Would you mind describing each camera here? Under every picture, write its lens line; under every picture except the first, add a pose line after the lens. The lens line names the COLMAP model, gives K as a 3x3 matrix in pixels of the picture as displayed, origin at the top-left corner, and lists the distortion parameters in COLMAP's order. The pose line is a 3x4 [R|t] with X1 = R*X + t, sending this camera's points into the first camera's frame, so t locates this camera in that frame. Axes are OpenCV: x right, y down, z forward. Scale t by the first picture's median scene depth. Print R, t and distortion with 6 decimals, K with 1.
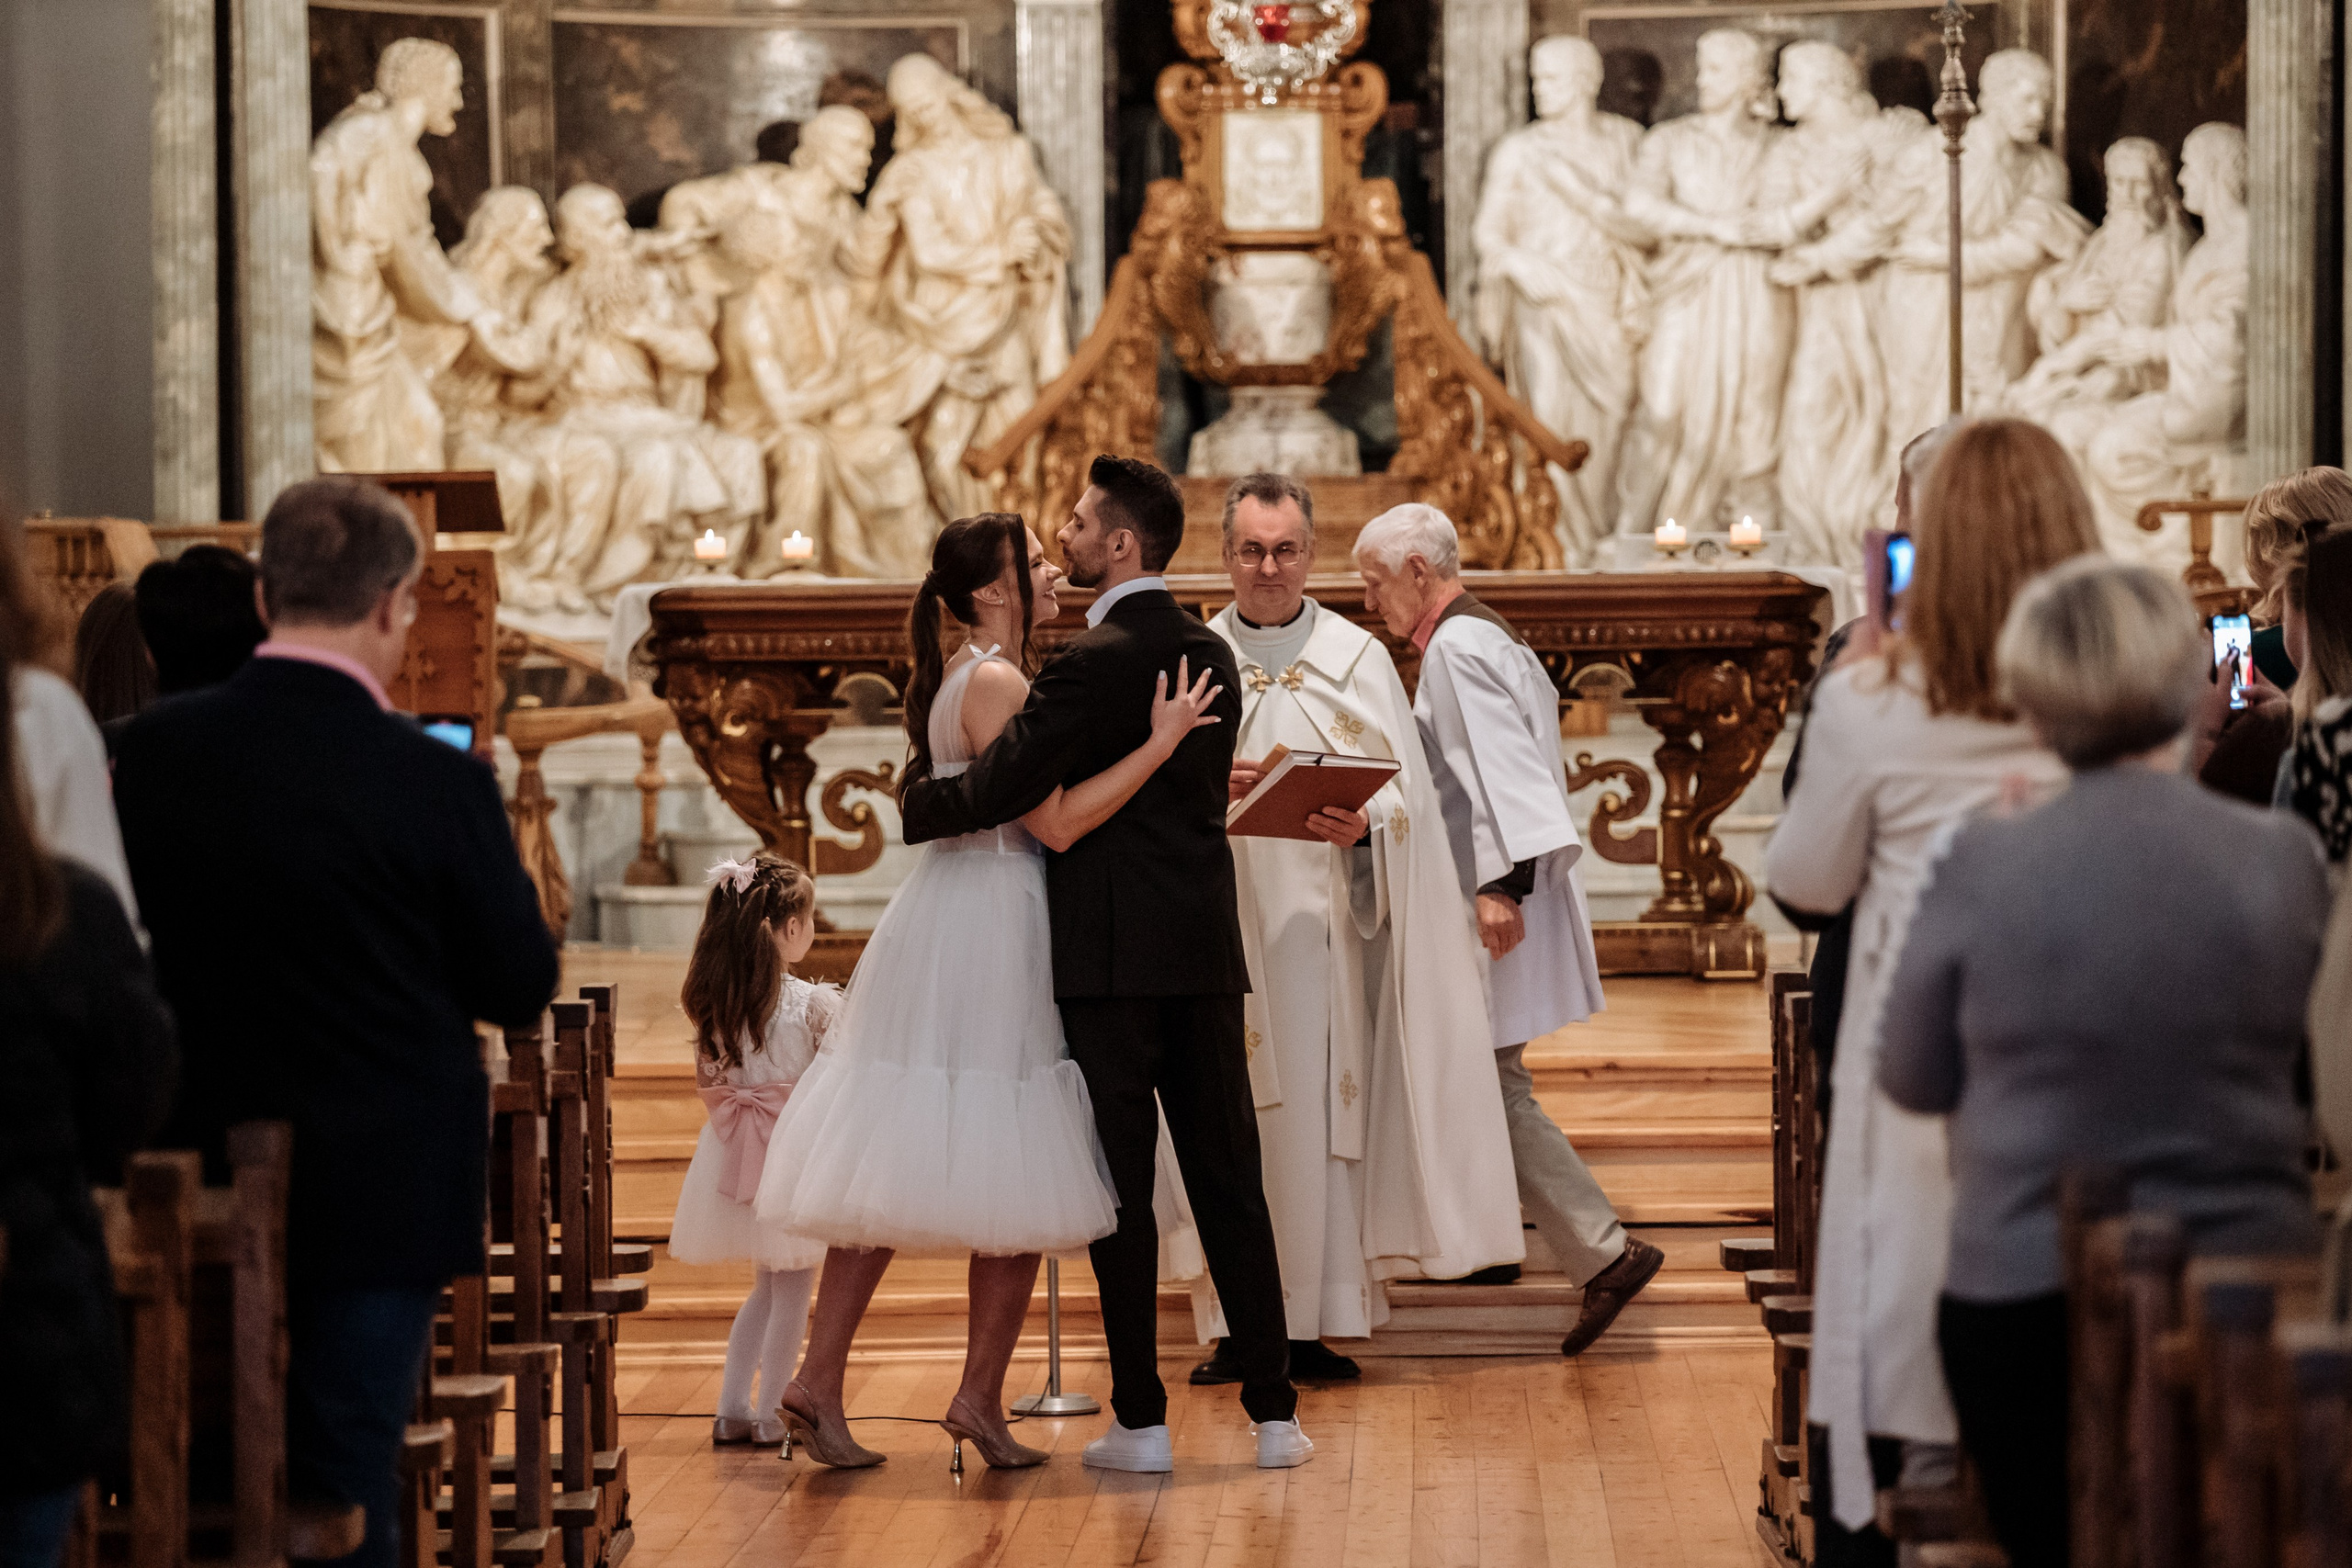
lens RADIAL K [[9696.9, 0, 1176.0], [0, 9696.9, 784.0], [0, 0, 1]] dist [0.292432, 0.820399]
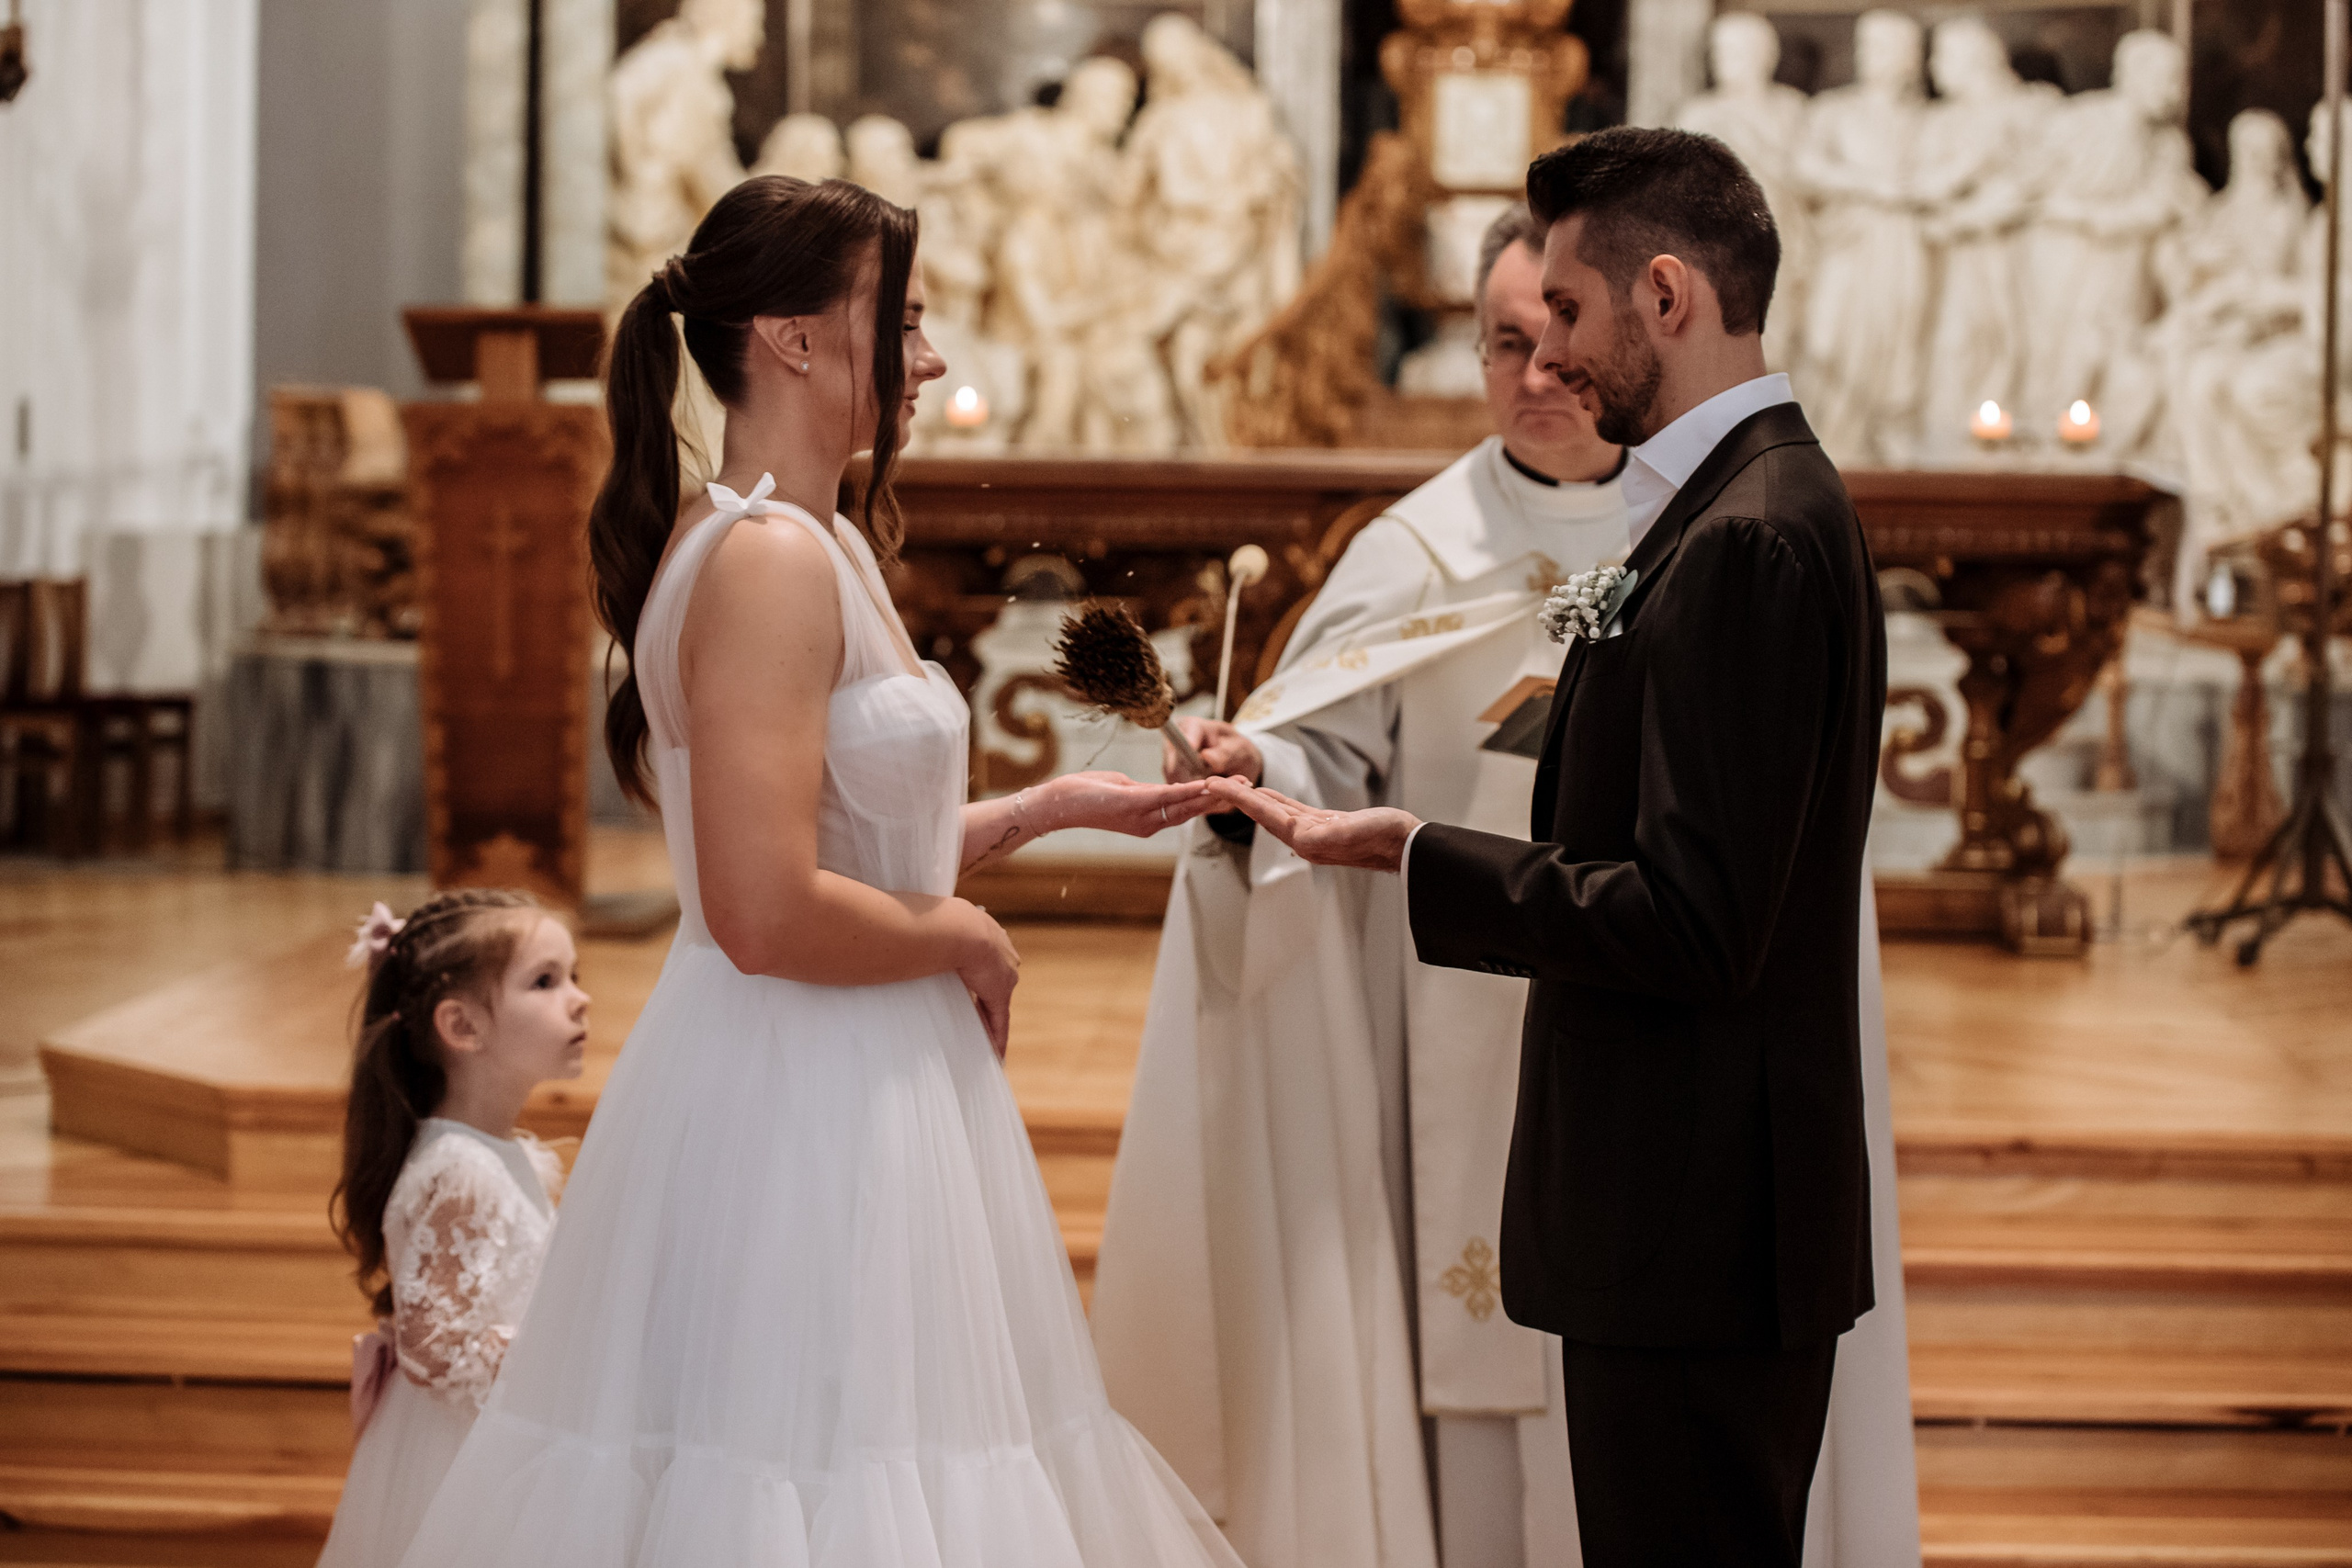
lens RADIAL K [[4714.2, 0, 1176.0], [0, 4714.2, 784.0], [0, 0, 1]] dist [-0.204365, 0.193468]
pose [[0.998869, 0.029578, -0.037228, -0.003223], [-0.028237, 0.998951, 0.036057, -0.005396], [0.038256, -0.034965, 0.998656, 0.455026]]
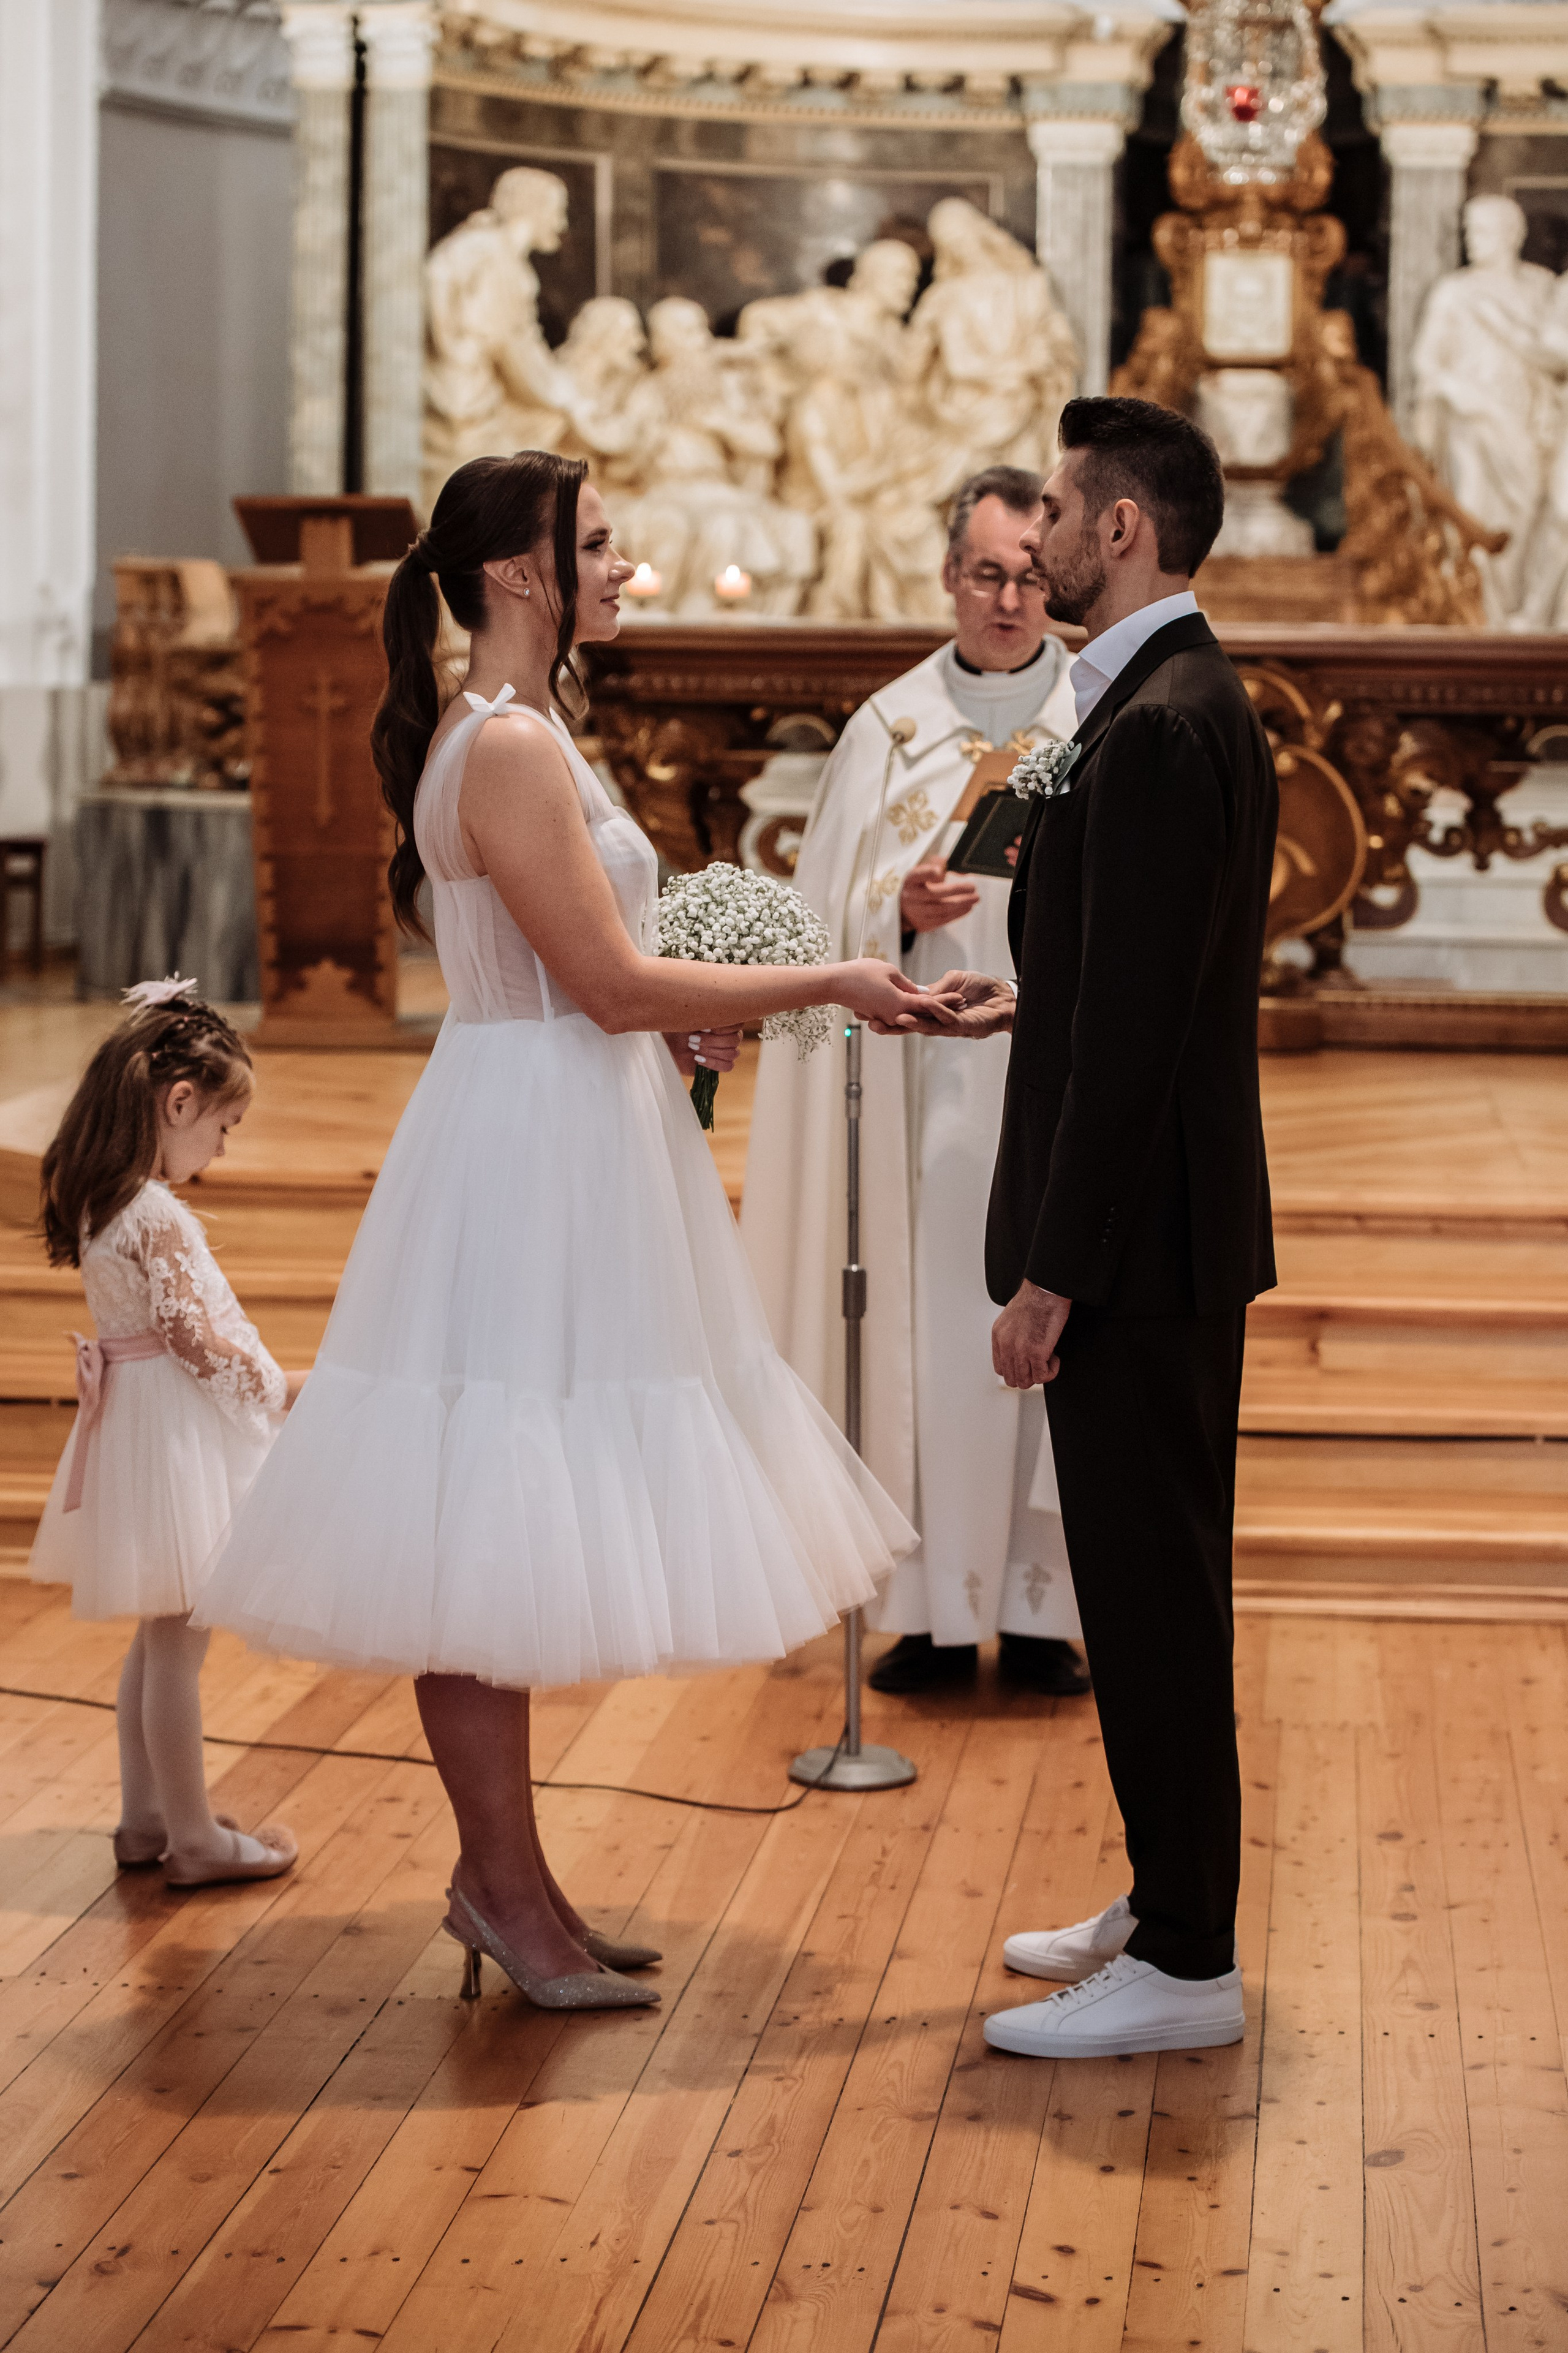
lens RADIAL K [[4810.2, 0, 829.8], [0, 4810.2, 1178.0], [0, 0, 1]] dist [-0.158874, -0.064140]
pose [[0.996588, 0.032549, -0.075851, 0.006908], [-0.025814, 0.995774, 0.088140, -0.006134], [0.078399, -0.085882, 0.993216, 0.404552]]
